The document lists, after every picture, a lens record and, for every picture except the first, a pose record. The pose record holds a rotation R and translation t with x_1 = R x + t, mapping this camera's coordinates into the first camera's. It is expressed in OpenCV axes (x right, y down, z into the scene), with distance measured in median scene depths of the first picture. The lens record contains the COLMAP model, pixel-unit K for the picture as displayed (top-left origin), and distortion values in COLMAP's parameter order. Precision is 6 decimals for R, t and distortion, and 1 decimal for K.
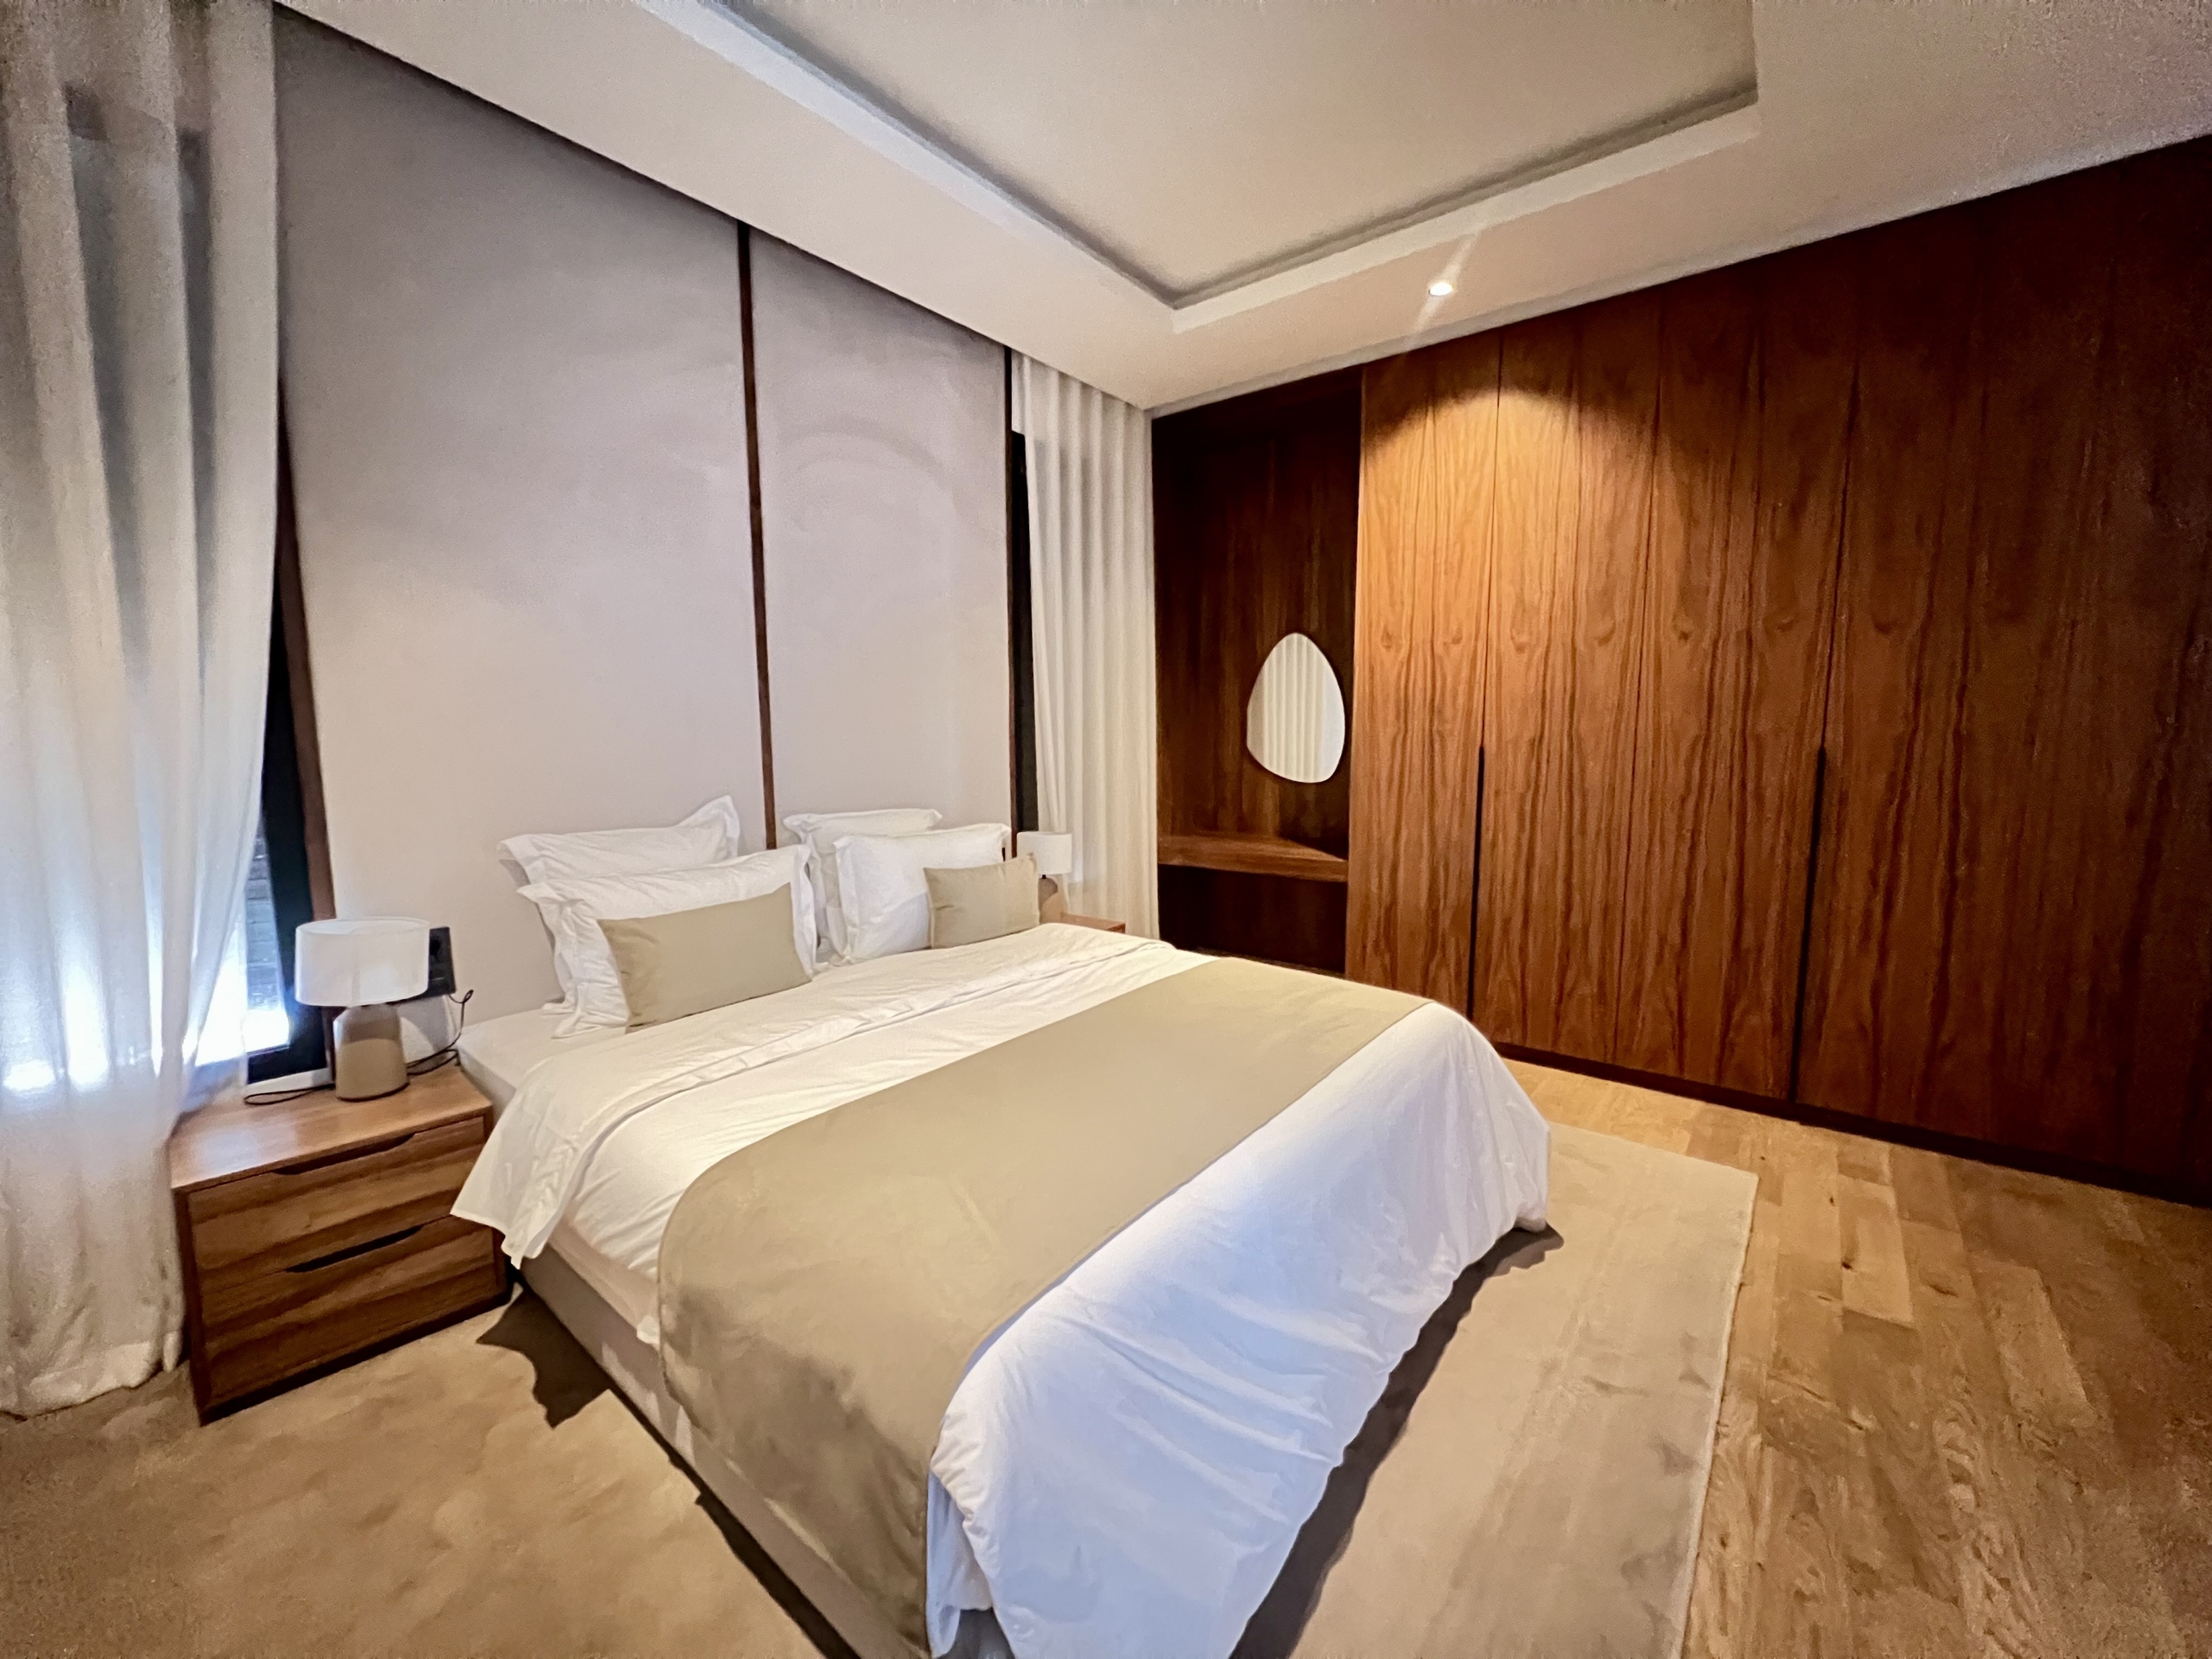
lens RADIAL K [[882.4, 0, 1109.9], [0, 882.4, 828.5], [0, 0, 1]] dist [0.001018, 0.000232]
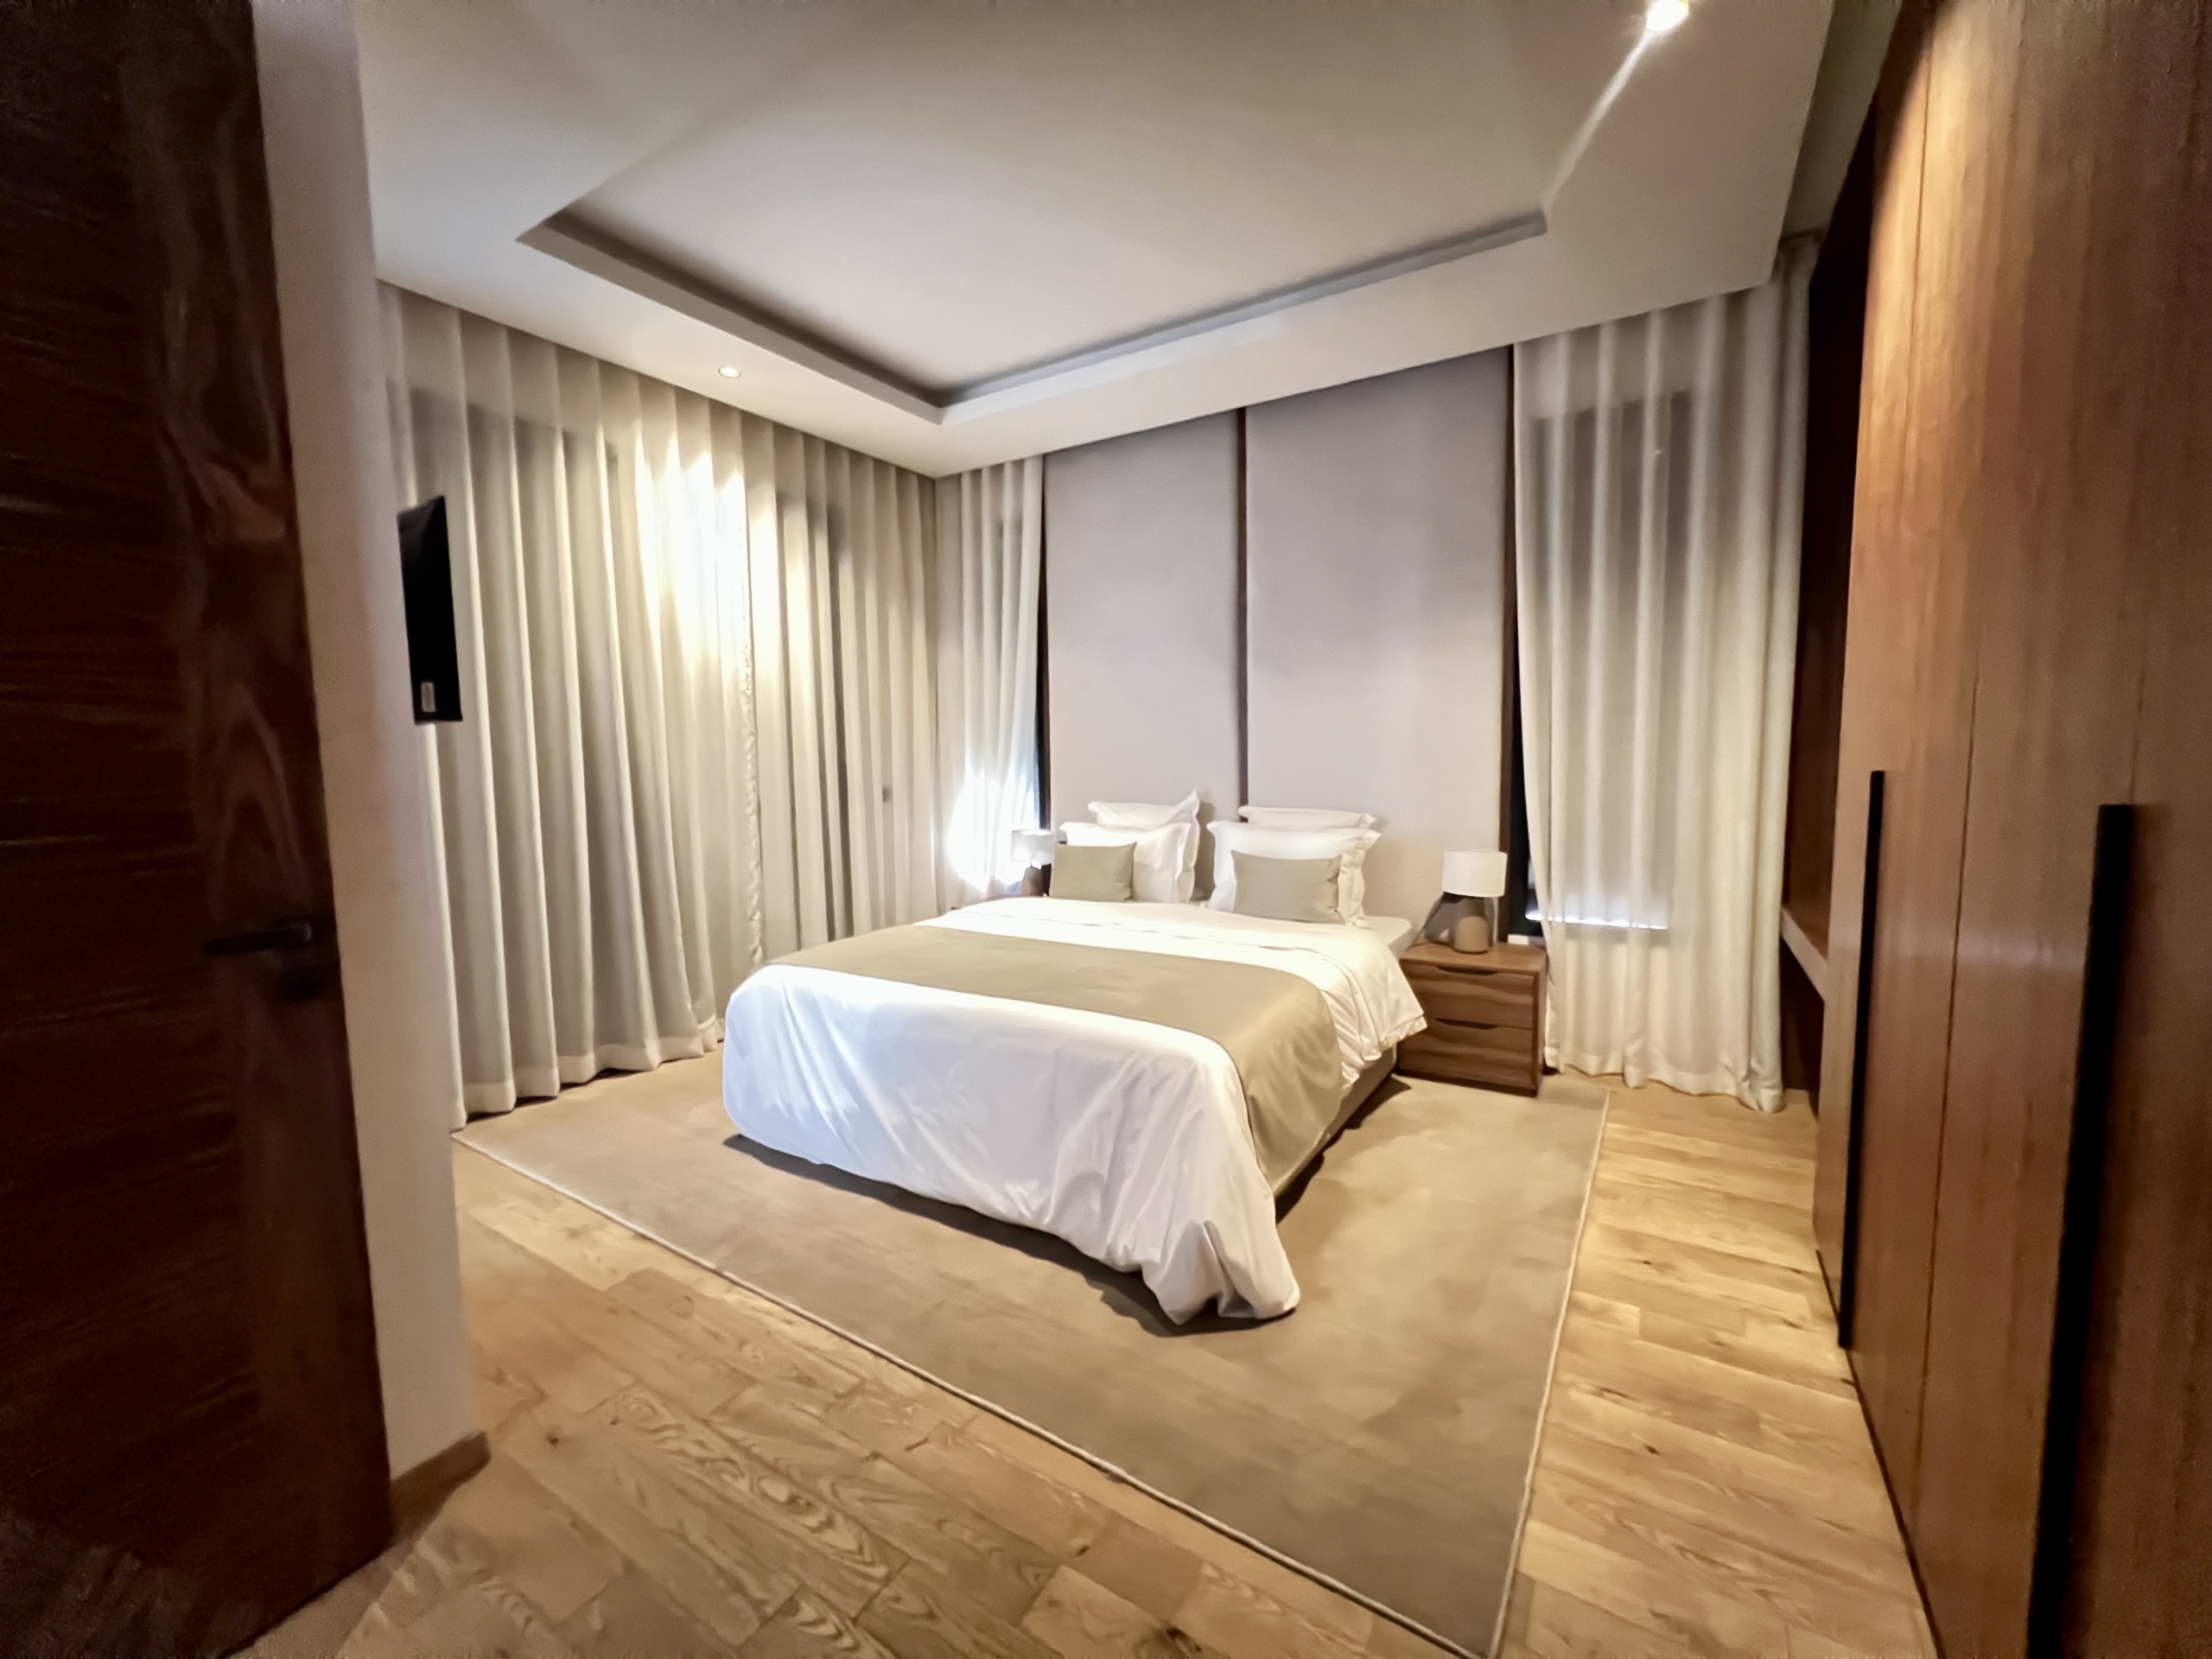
lens RADIAL K [[882.4, 0, 1109.9], [0, 882.4, 828.5], [0, 0, 1]] dist [0.001018, 0.000232]
pose [[0.110089, 0.088021, -0.990017, 2.030983], [-0.094378, 0.992496, 0.077746, -0.140433], [0.989431, 0.084877, 0.117570, 1.238198]]
